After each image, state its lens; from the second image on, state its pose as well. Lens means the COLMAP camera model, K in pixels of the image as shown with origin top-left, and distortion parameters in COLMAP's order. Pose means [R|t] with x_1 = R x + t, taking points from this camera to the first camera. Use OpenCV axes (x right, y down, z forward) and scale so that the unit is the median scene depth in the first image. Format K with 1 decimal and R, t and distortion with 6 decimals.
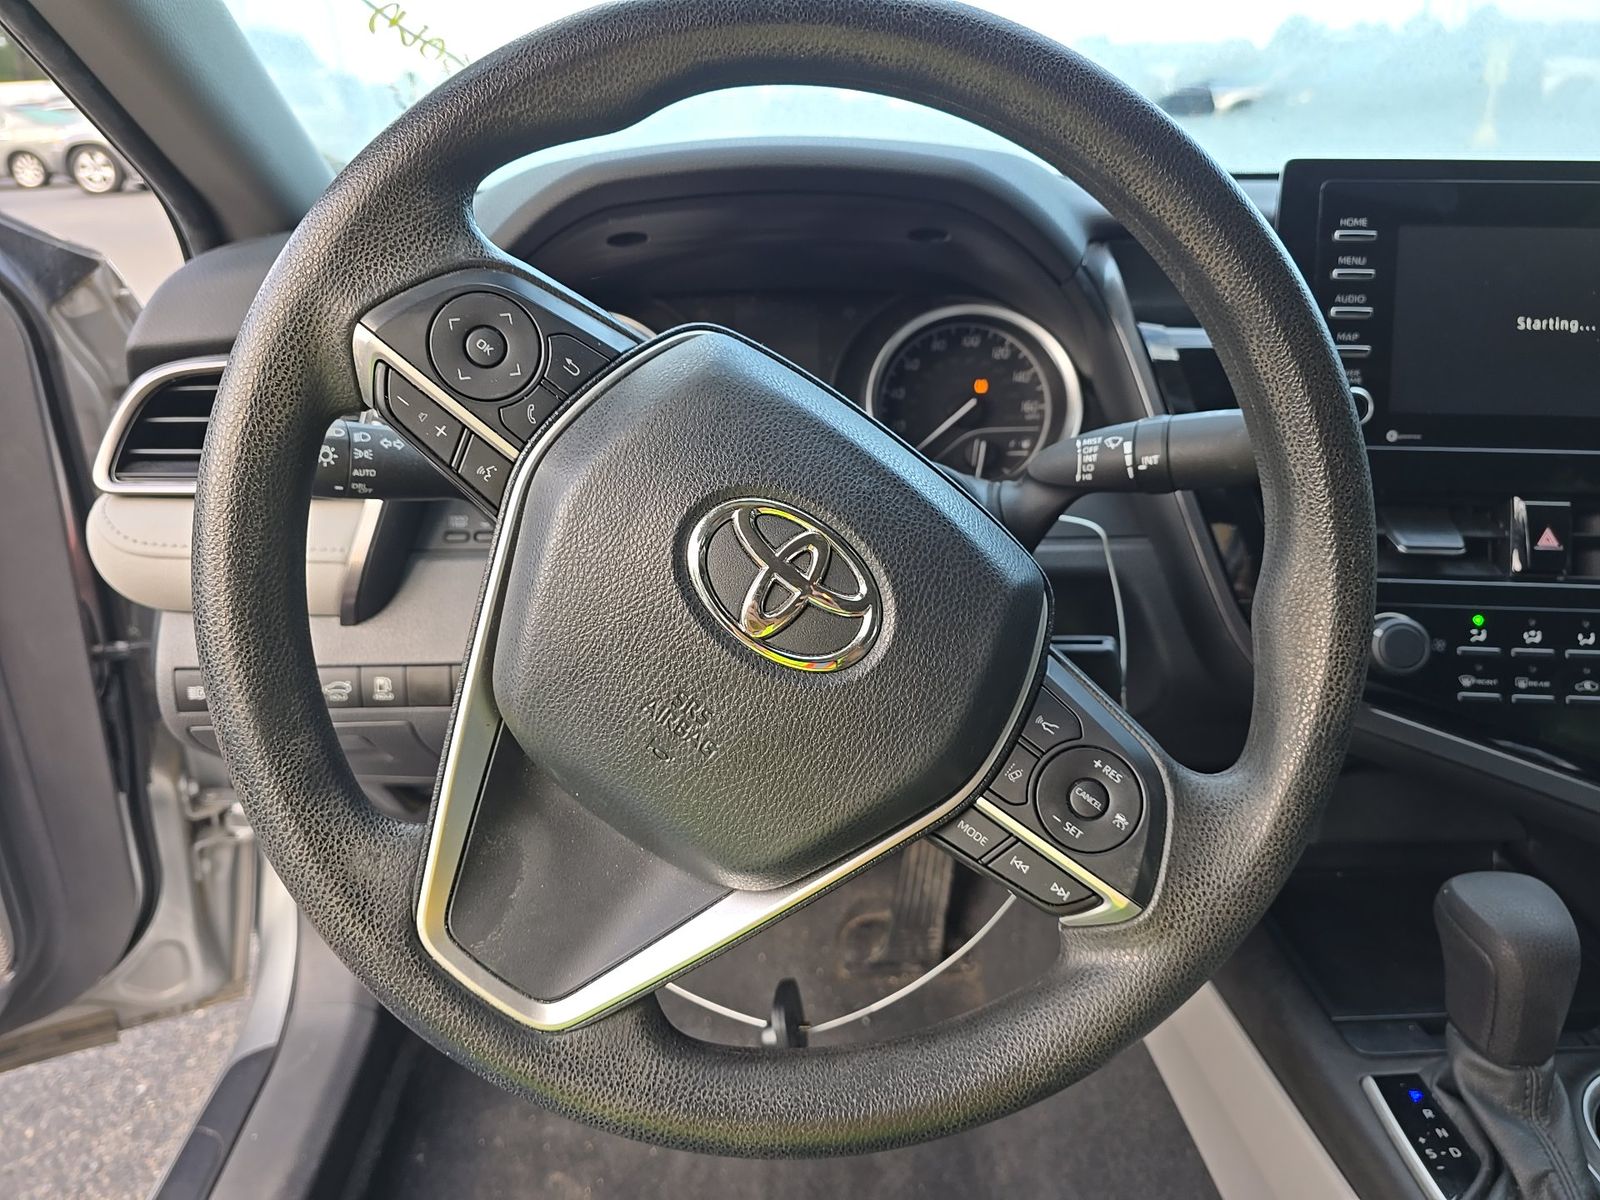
lens RADIAL K [[1099.6, 0, 793.4], [0, 1099.6, 597.3], [0, 0, 1]] dist [0.028769, -0.027205]
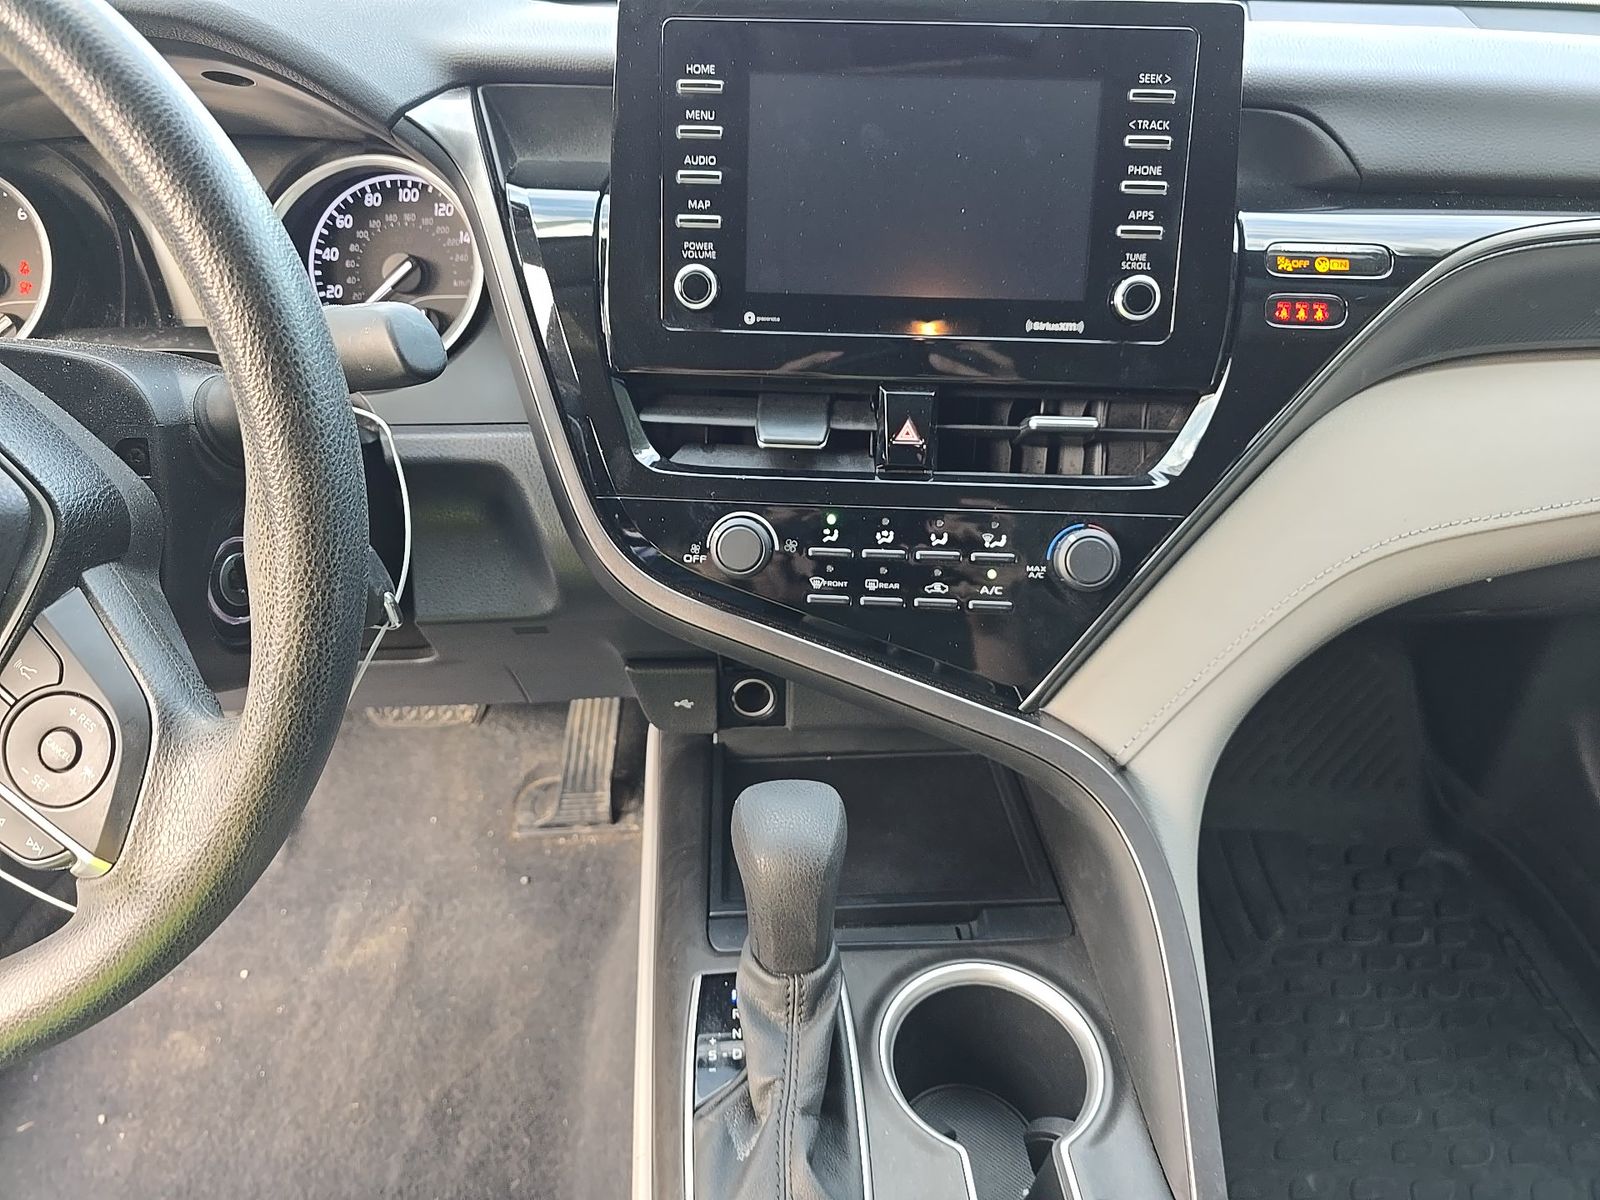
lens RADIAL K [[1099.6, 0, 793.4], [0, 1099.6, 597.3], [0, 0, 1]] dist [0.028769, -0.027205]
pose [[0.999682, -0.001196, 0.025176, 0.558302], [-0.002599, 0.988654, 0.150191, -0.054080], [-0.025070, -0.150208, 0.988336, 0.059753]]
